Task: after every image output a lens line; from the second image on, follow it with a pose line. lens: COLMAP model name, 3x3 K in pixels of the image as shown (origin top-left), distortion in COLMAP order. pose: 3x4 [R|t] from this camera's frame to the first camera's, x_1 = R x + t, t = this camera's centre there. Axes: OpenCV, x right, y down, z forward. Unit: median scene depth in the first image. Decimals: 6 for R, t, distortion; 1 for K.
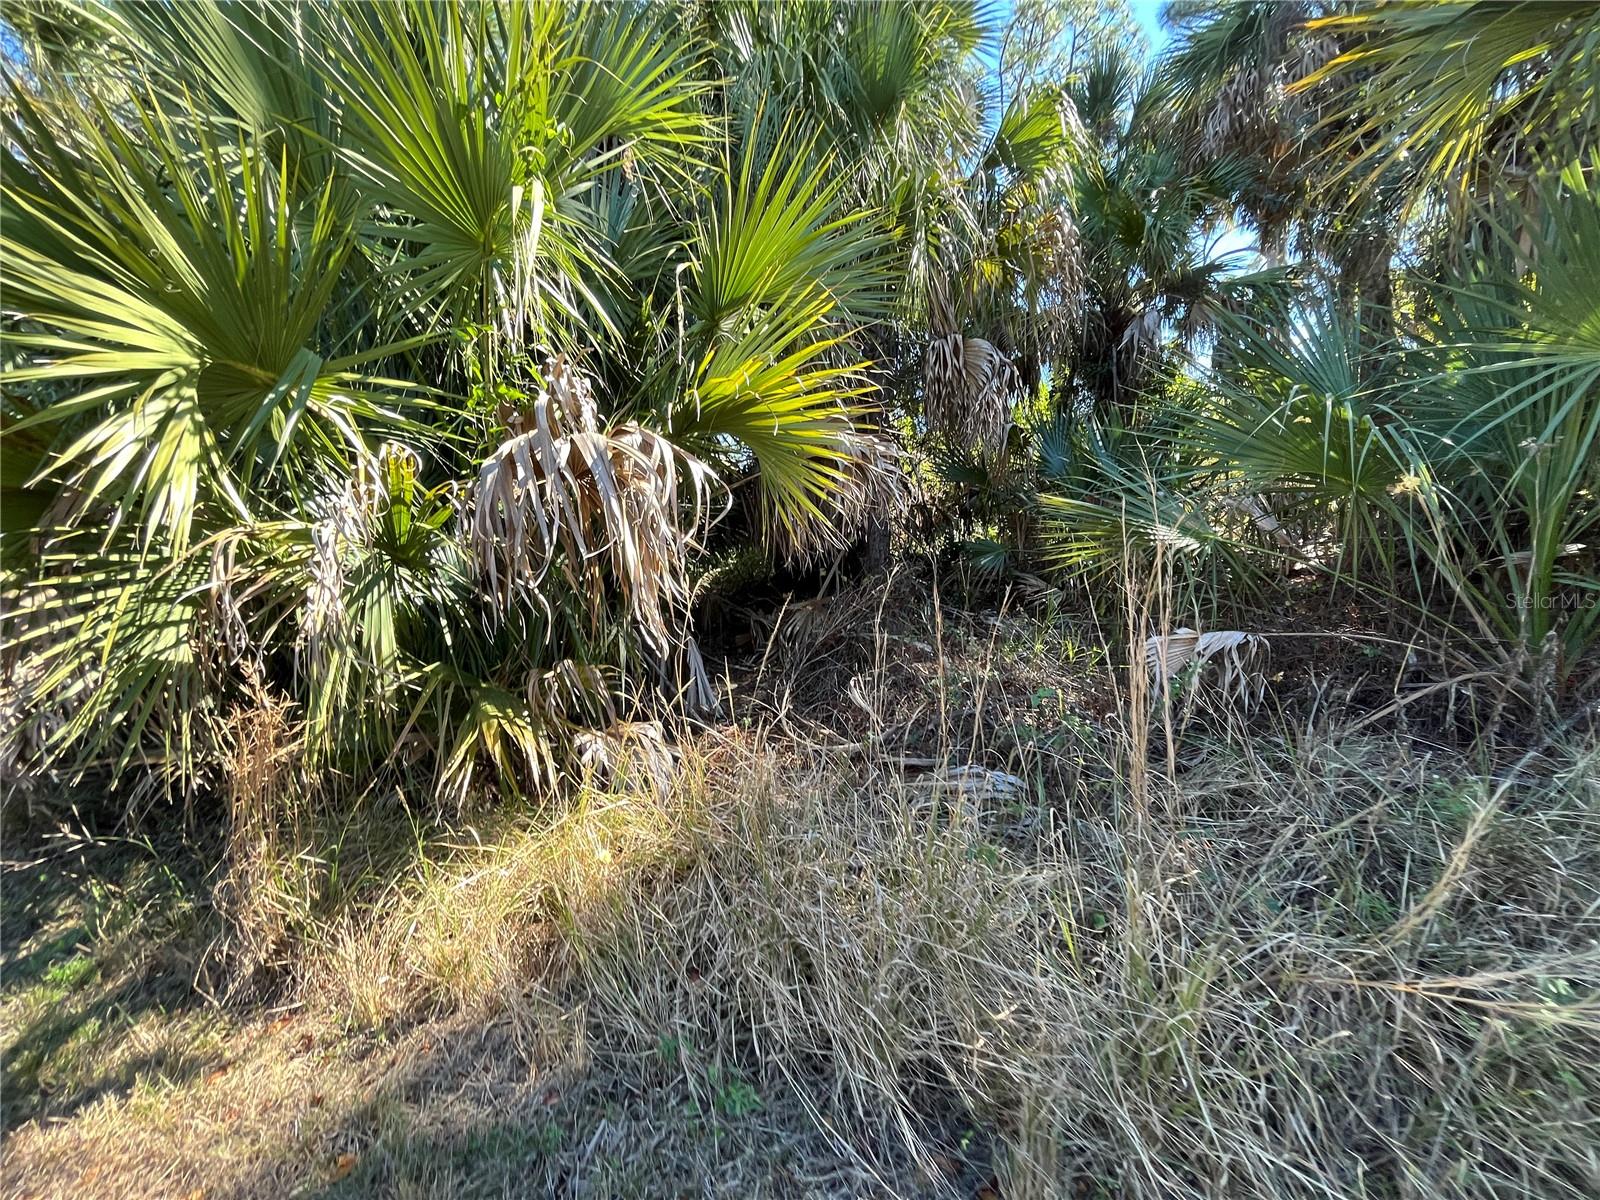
lens RADIAL K [[632.8, 0, 800.0], [0, 632.8, 600.0], [0, 0, 1]] dist [-0.011252, 0.000010]
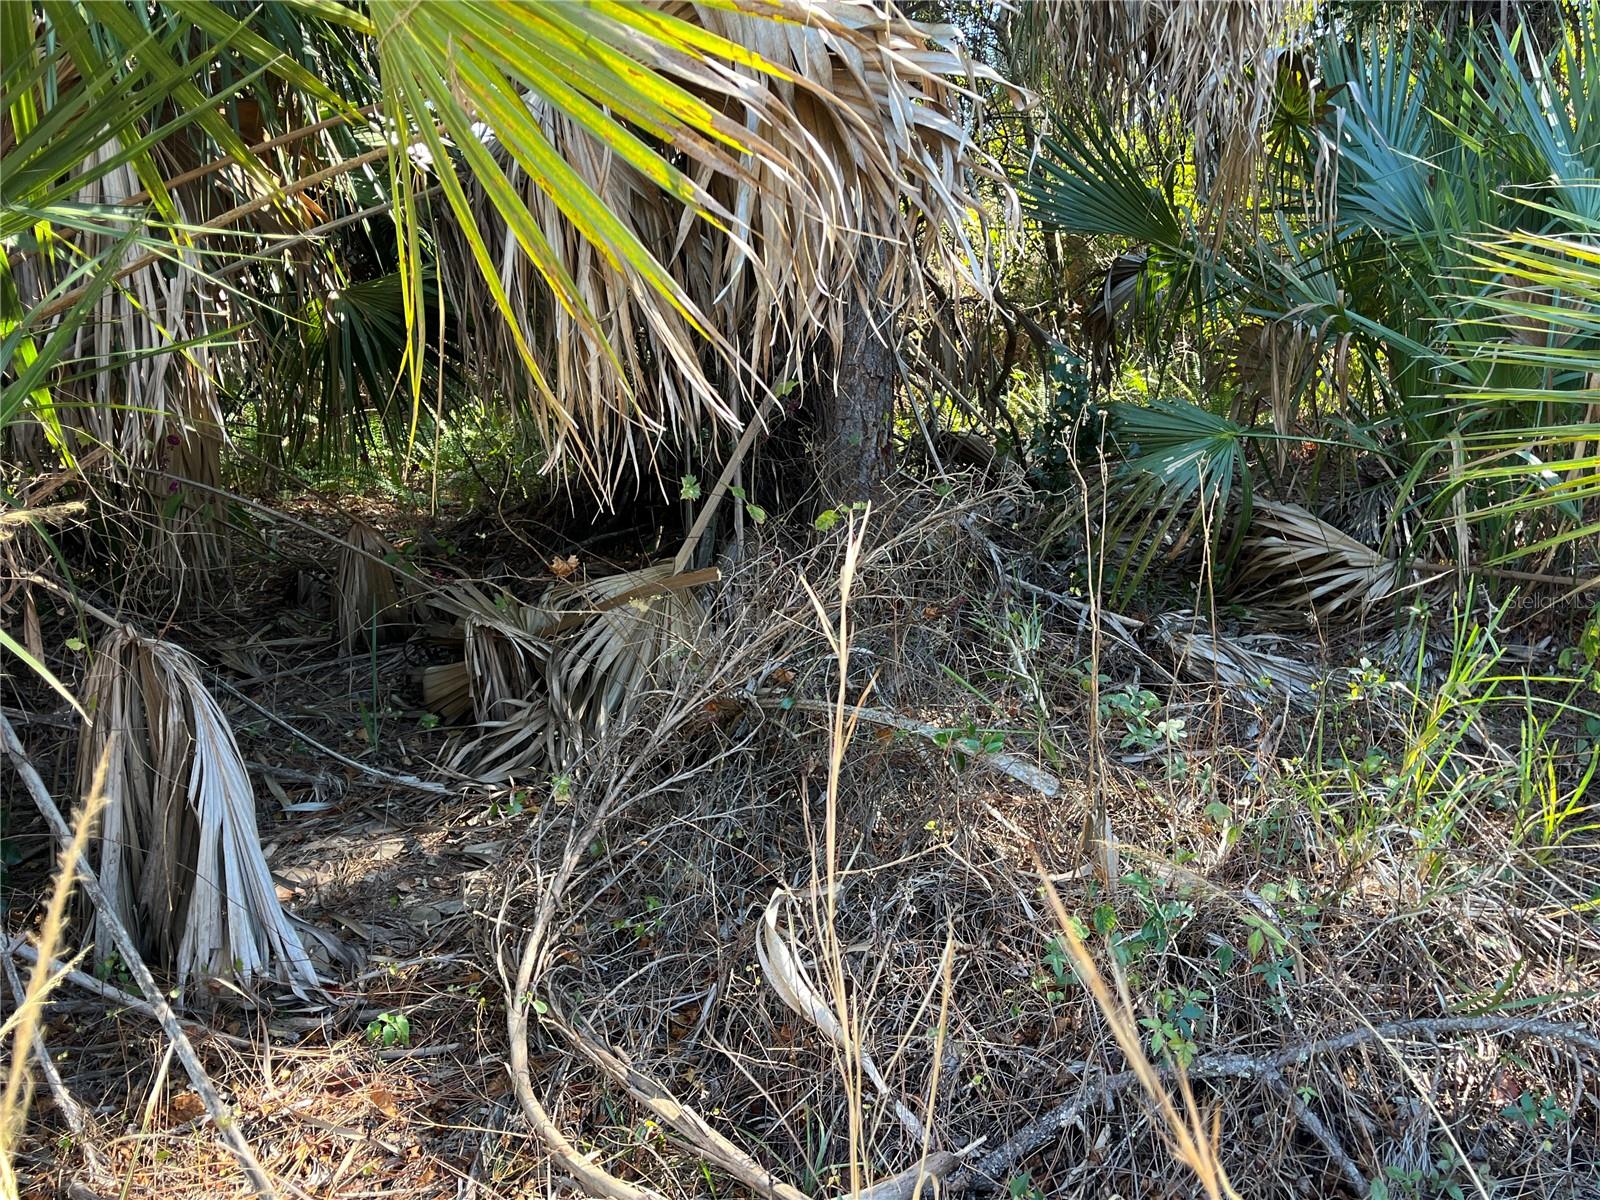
lens RADIAL K [[1402.8, 0, 800.0], [0, 1402.8, 600.0], [0, 0, 1]] dist [0.083083, 0.001940]
pose [[0.995071, 0.019172, 0.097295, 0.027677], [-0.023919, 0.998568, 0.047862, -0.027098], [-0.096238, -0.049954, 0.994104, 0.335260]]
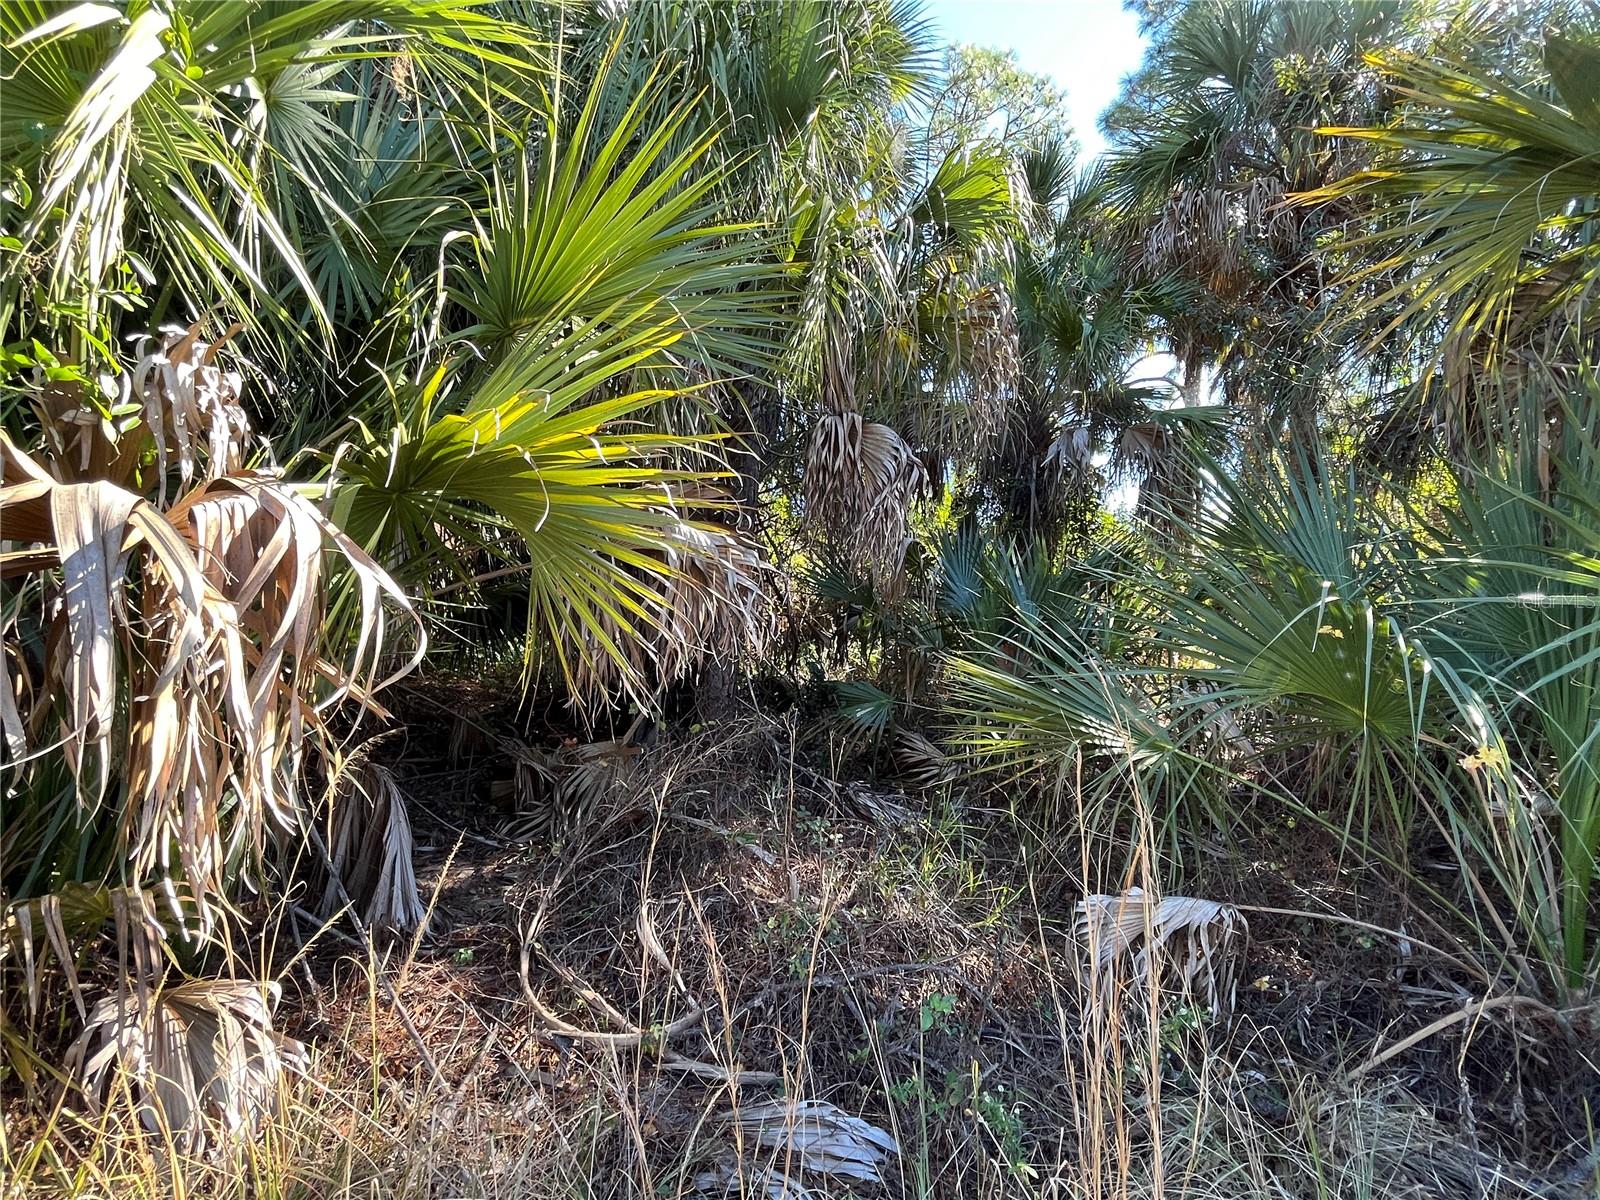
lens RADIAL K [[787.2, 0, 800.0], [0, 787.2, 600.0], [0, 0, 1]] dist [-0.000222, 0.000032]
pose [[0.970116, 0.136264, 0.200767, 0.027496], [-0.107960, 0.983408, -0.145787, -0.062599], [-0.217301, 0.119756, 0.968730, 0.138993]]
